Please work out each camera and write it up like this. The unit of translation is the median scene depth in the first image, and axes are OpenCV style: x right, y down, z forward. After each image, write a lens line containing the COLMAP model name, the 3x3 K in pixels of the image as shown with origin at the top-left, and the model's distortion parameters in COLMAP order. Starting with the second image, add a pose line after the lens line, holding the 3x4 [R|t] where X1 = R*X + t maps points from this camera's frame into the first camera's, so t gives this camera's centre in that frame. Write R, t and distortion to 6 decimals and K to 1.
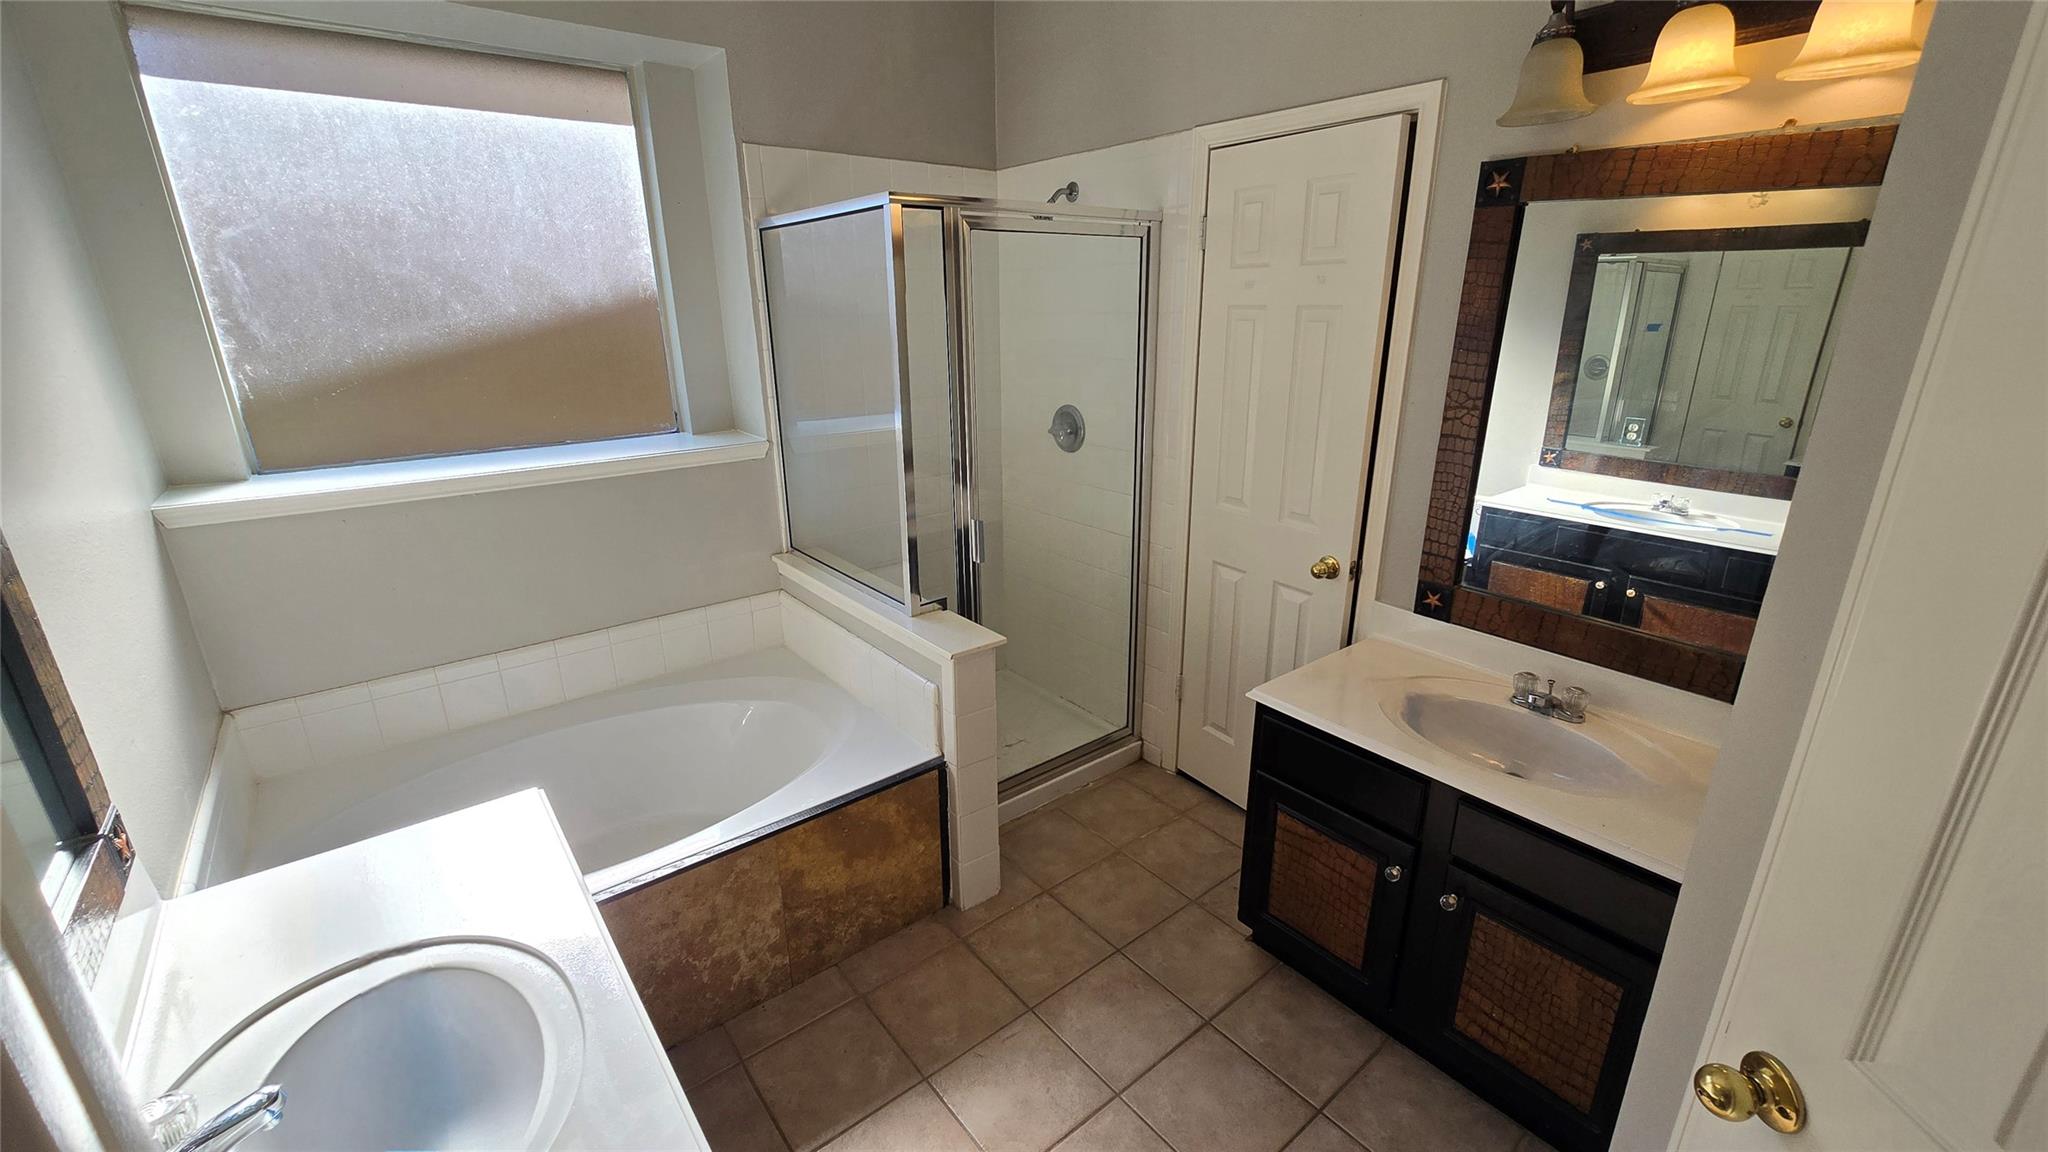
lens RADIAL K [[834.7, 0, 1026.7], [0, 834.7, 573.9], [0, 0, 1]] dist [-0.000487, -0.000182]
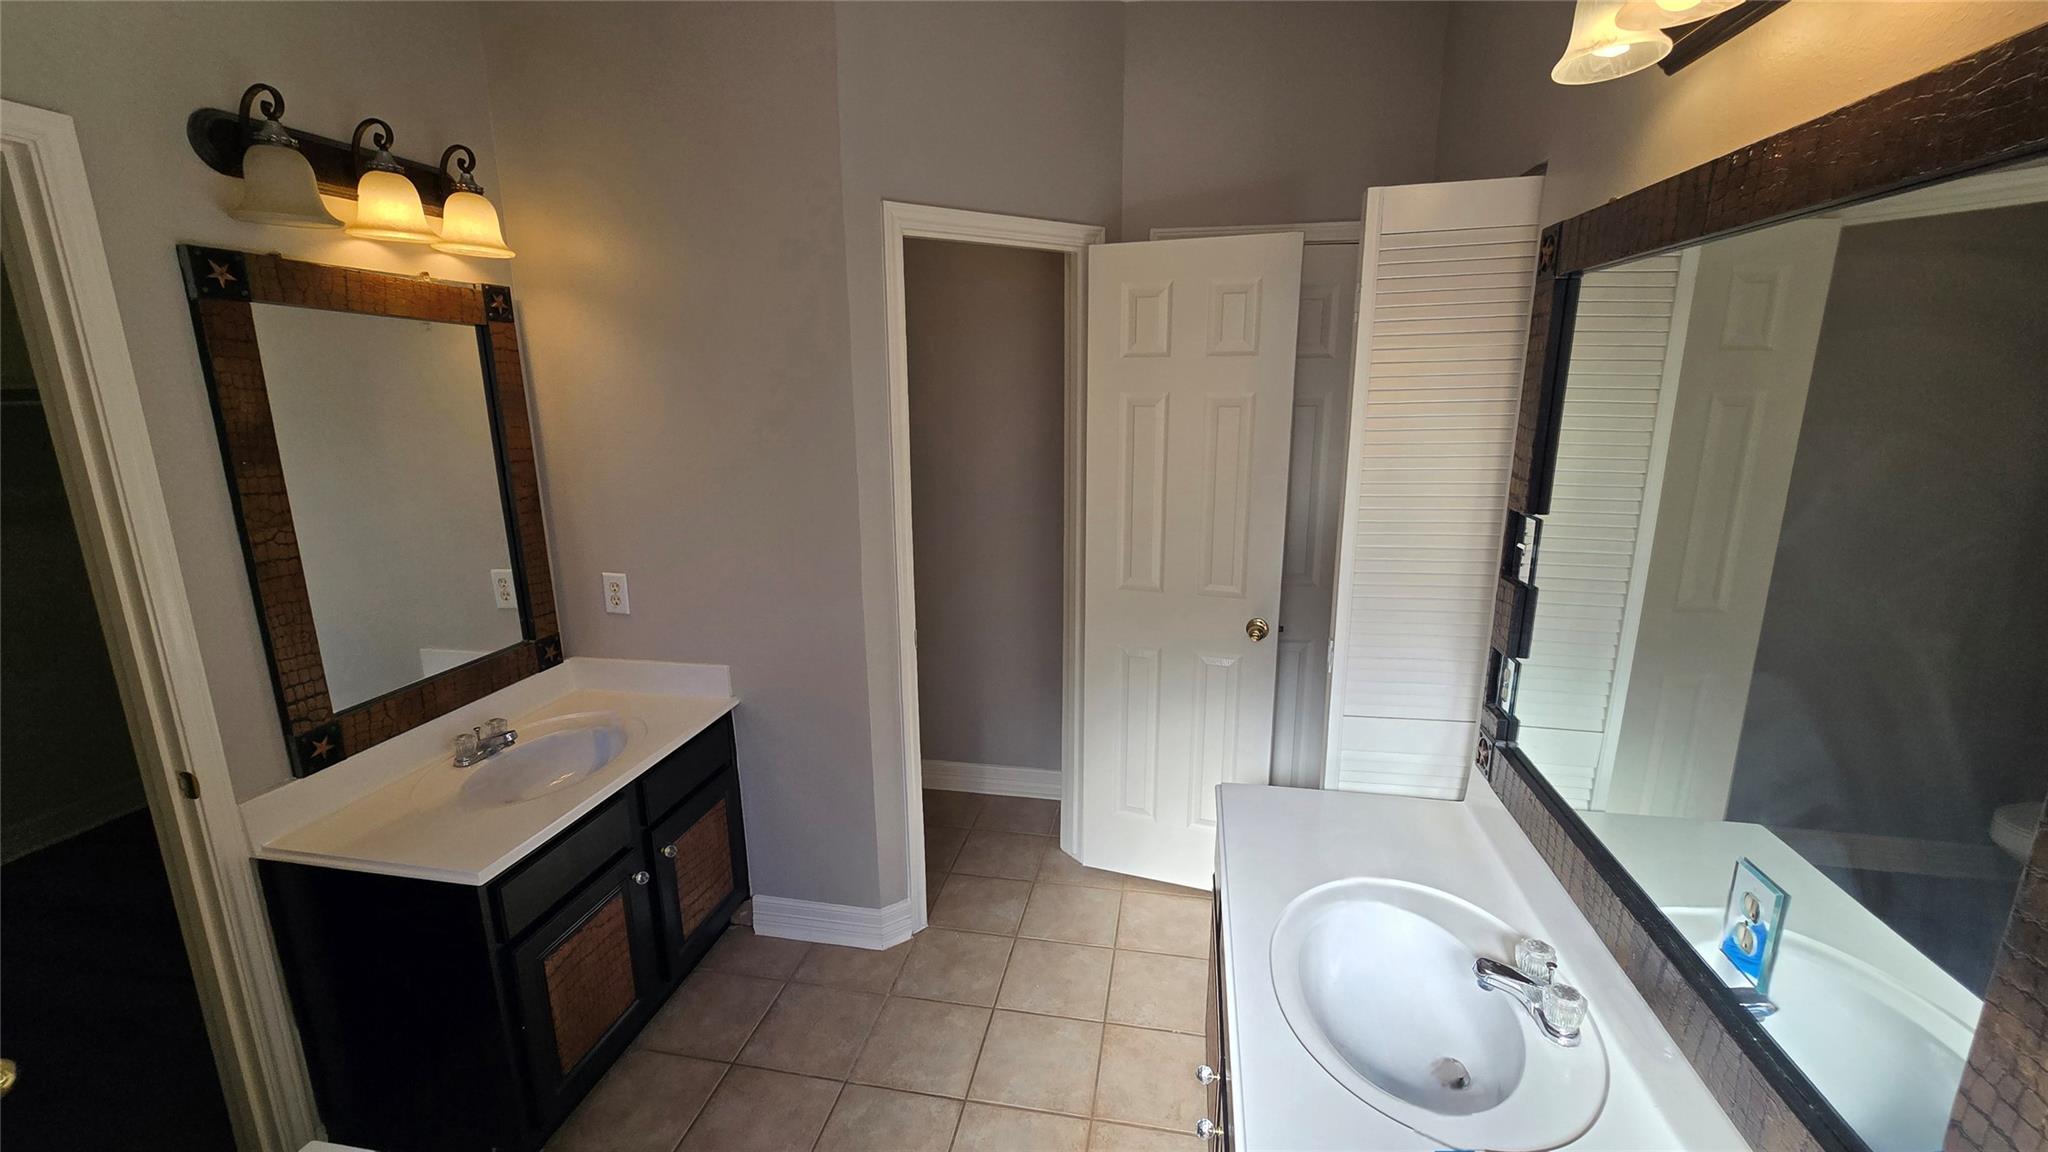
lens RADIAL K [[834.7, 0, 1026.7], [0, 834.7, 573.9], [0, 0, 1]] dist [-0.000487, -0.000182]
pose [[-0.645650, -0.163808, 0.745857, -0.665955], [0.248853, 0.878269, 0.408308, -0.335349], [-0.721947, 0.449233, -0.526291, 0.979547]]
